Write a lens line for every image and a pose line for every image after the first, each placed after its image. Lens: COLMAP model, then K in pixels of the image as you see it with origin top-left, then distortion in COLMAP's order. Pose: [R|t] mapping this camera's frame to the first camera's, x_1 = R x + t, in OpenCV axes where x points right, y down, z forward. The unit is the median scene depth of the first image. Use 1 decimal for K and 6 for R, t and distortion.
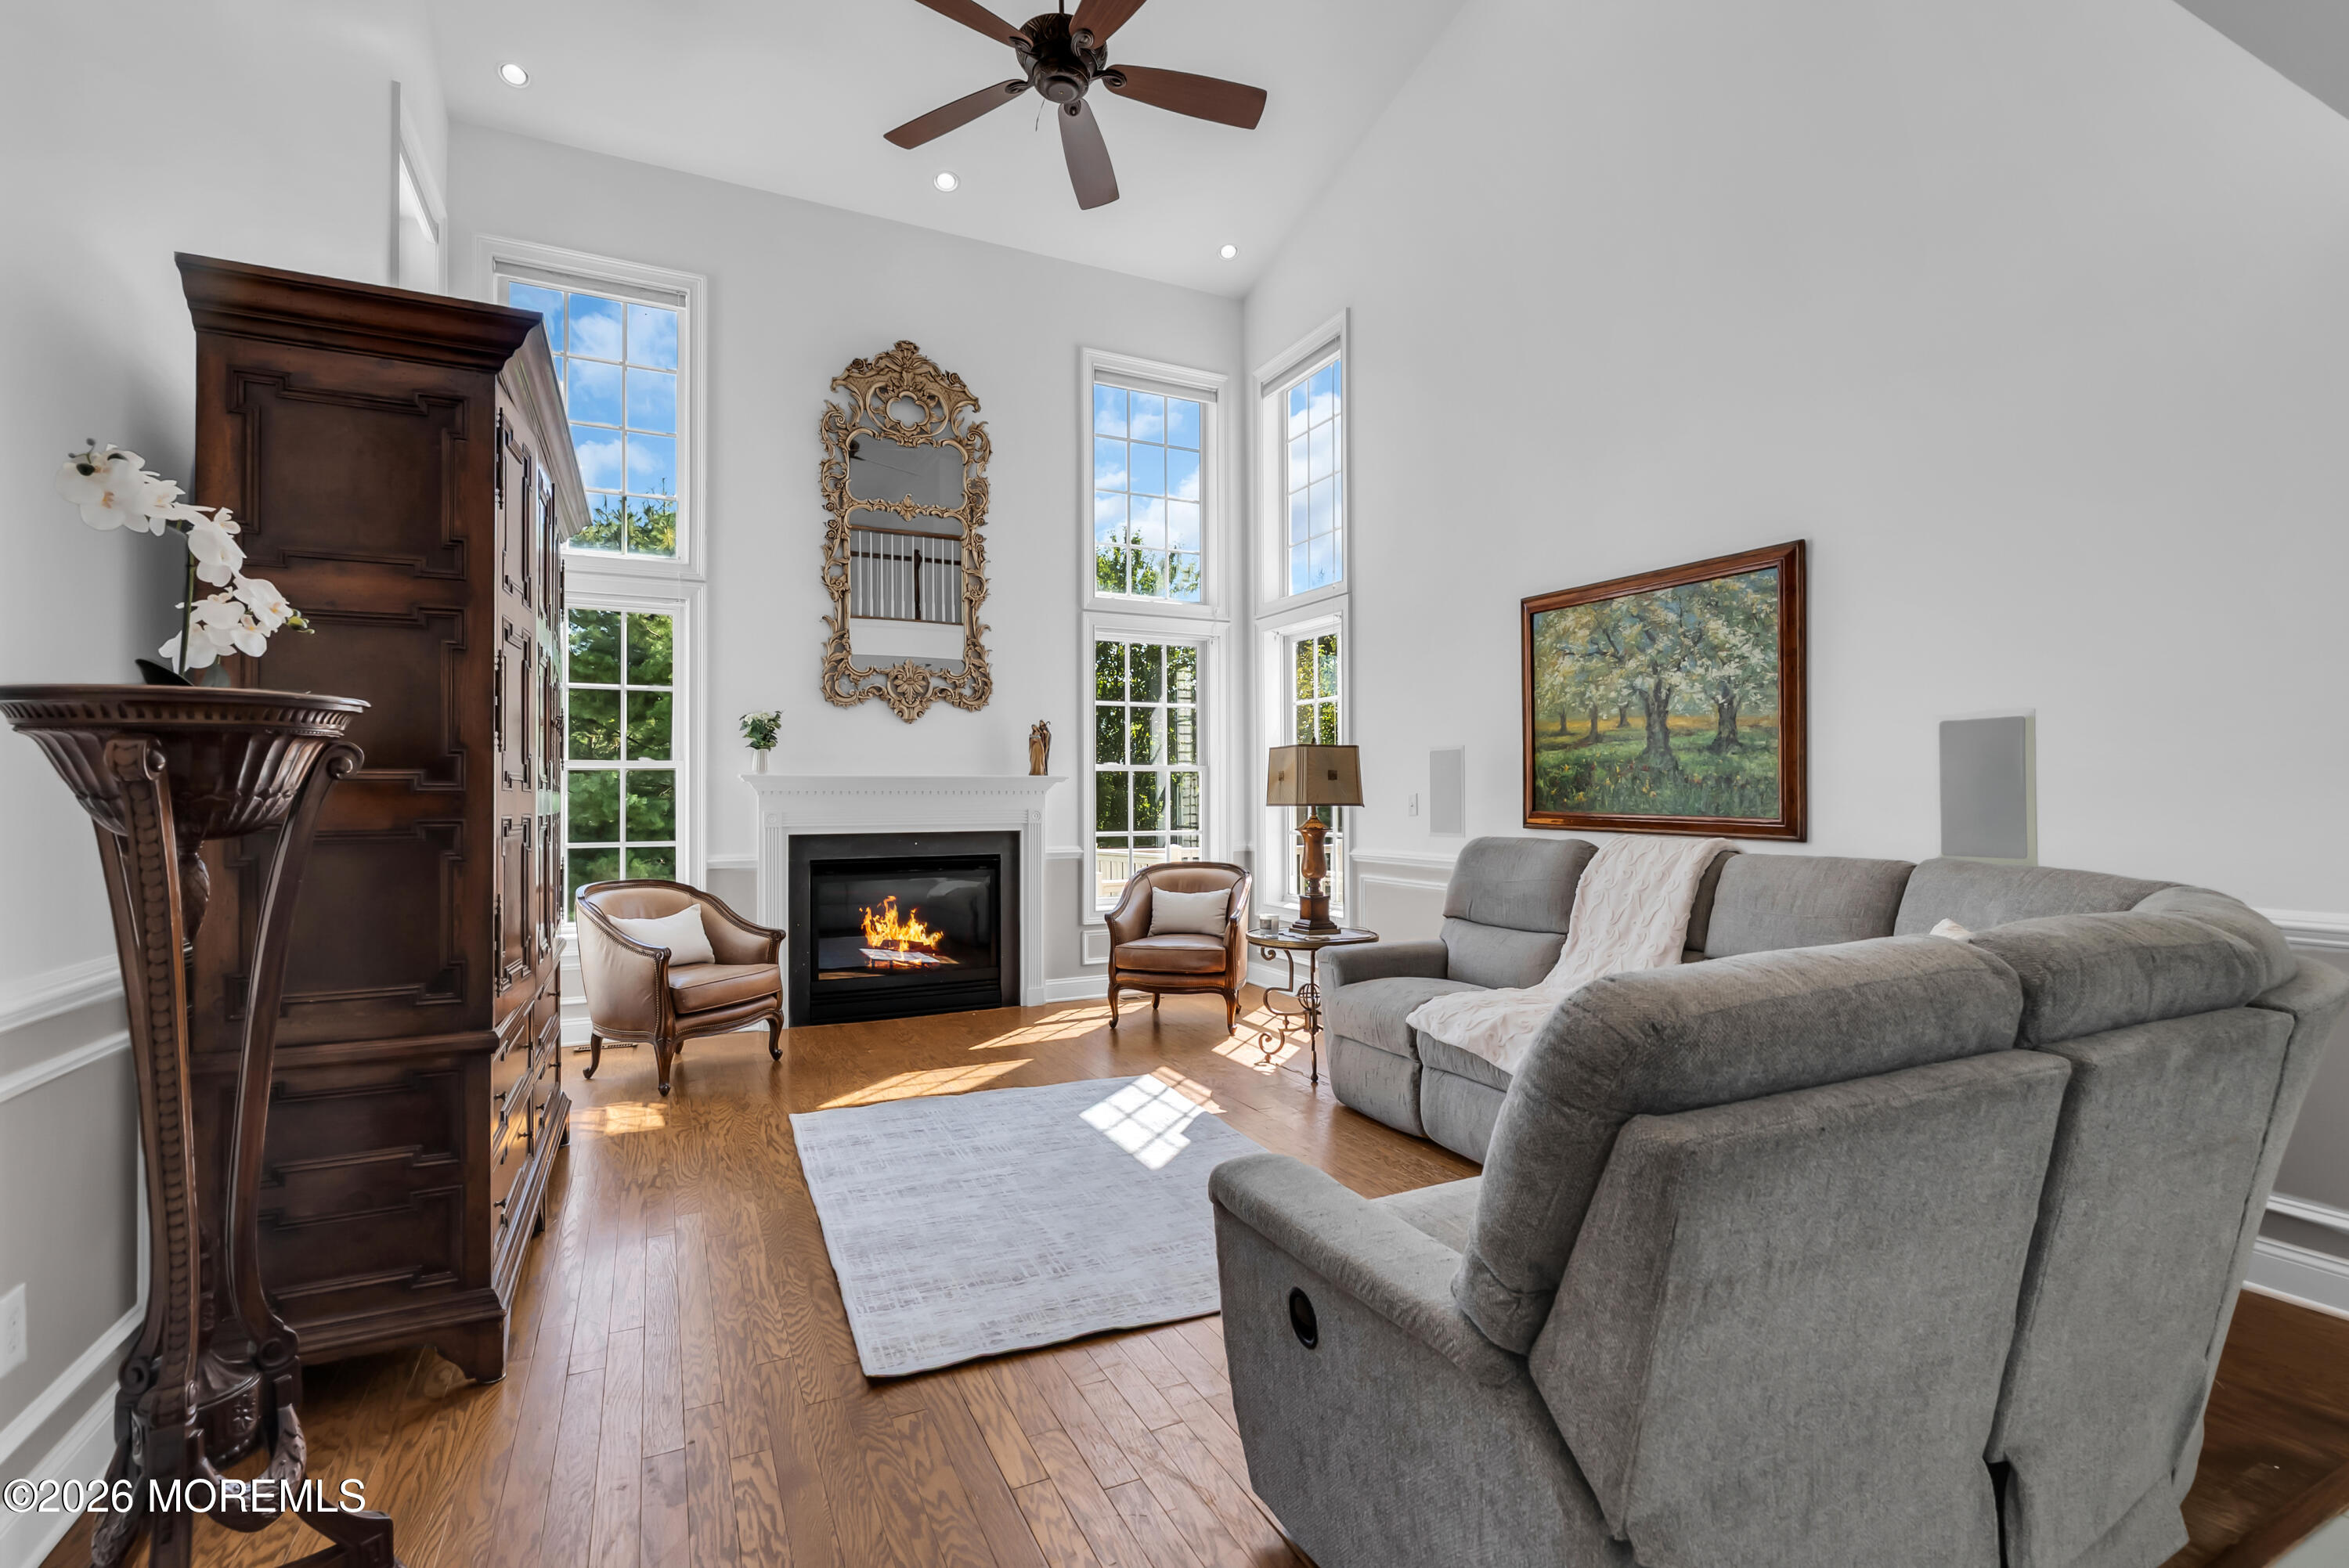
lens RADIAL K [[1065.5, 0, 1167.4], [0, 1065.5, 789.3], [0, 0, 1]] dist [0.001993, -0.000218]
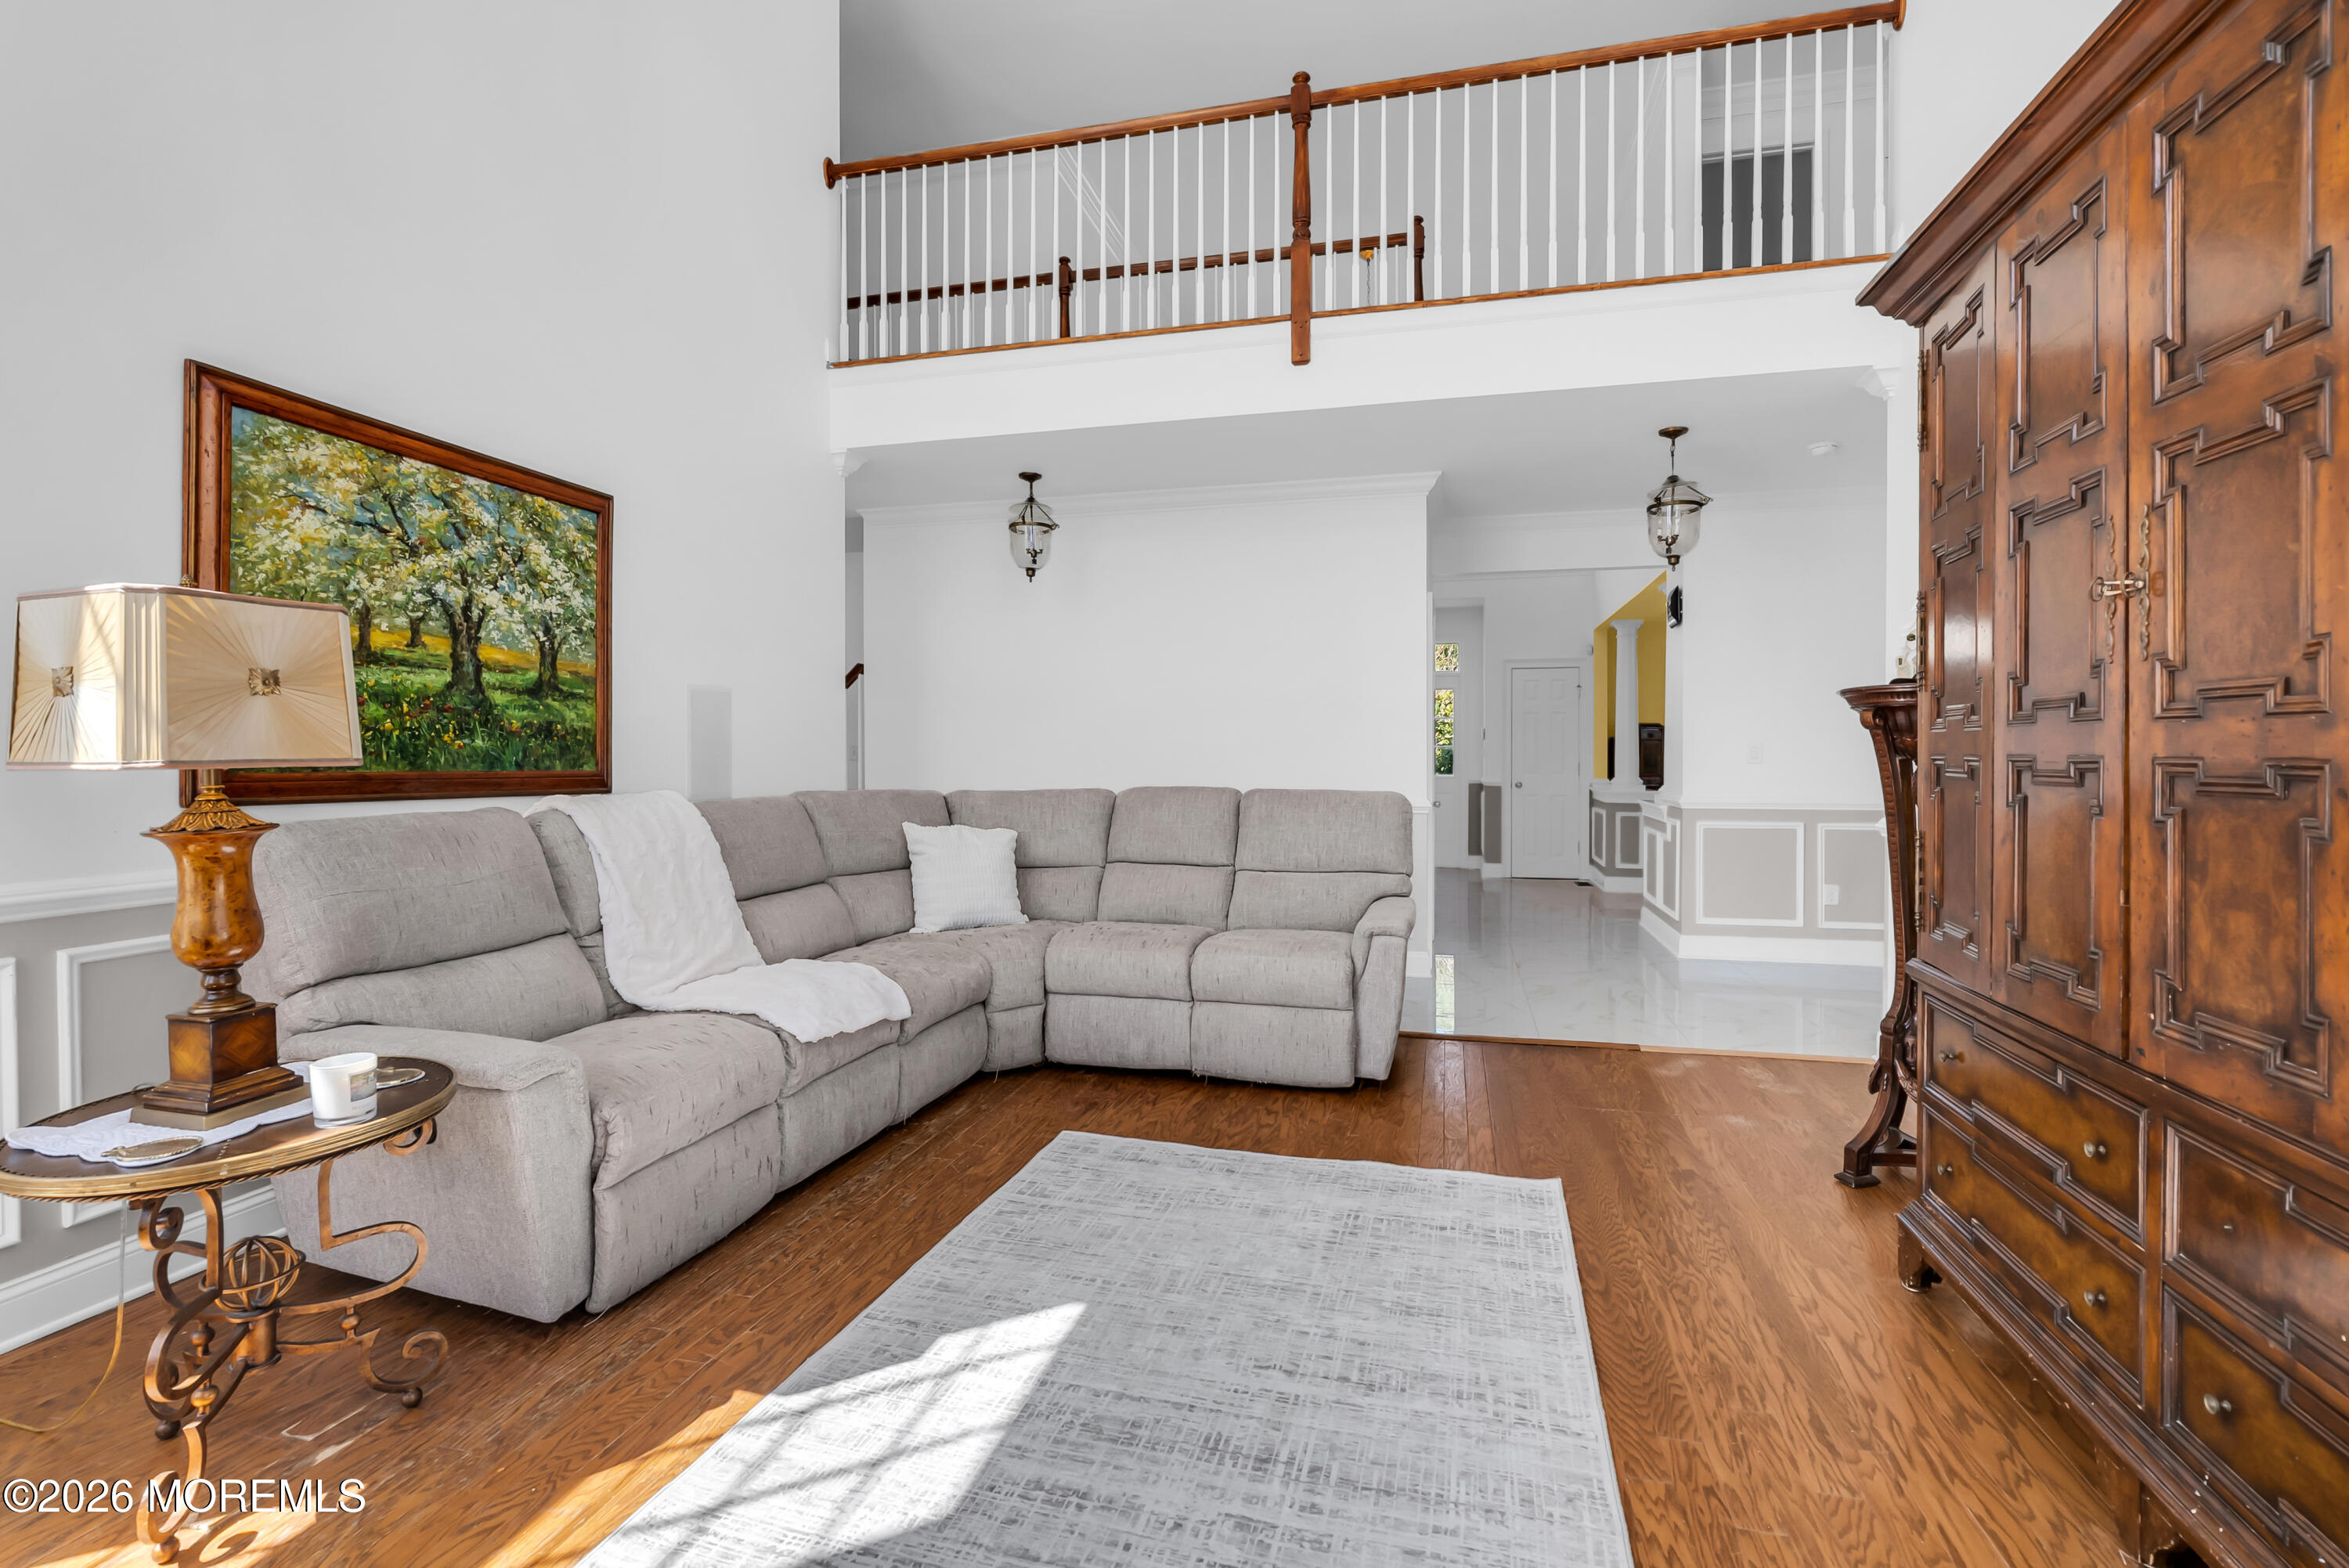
lens RADIAL K [[1065.5, 0, 1165.3], [0, 1065.5, 760.7], [0, 0, 1]] dist [0.001993, -0.000218]
pose [[-0.759814, -0.005015, 0.650122, -0.422881], [-0.004579, 0.999987, 0.002362, 0.012555], [-0.650125, -0.001182, -0.759826, 1.286663]]
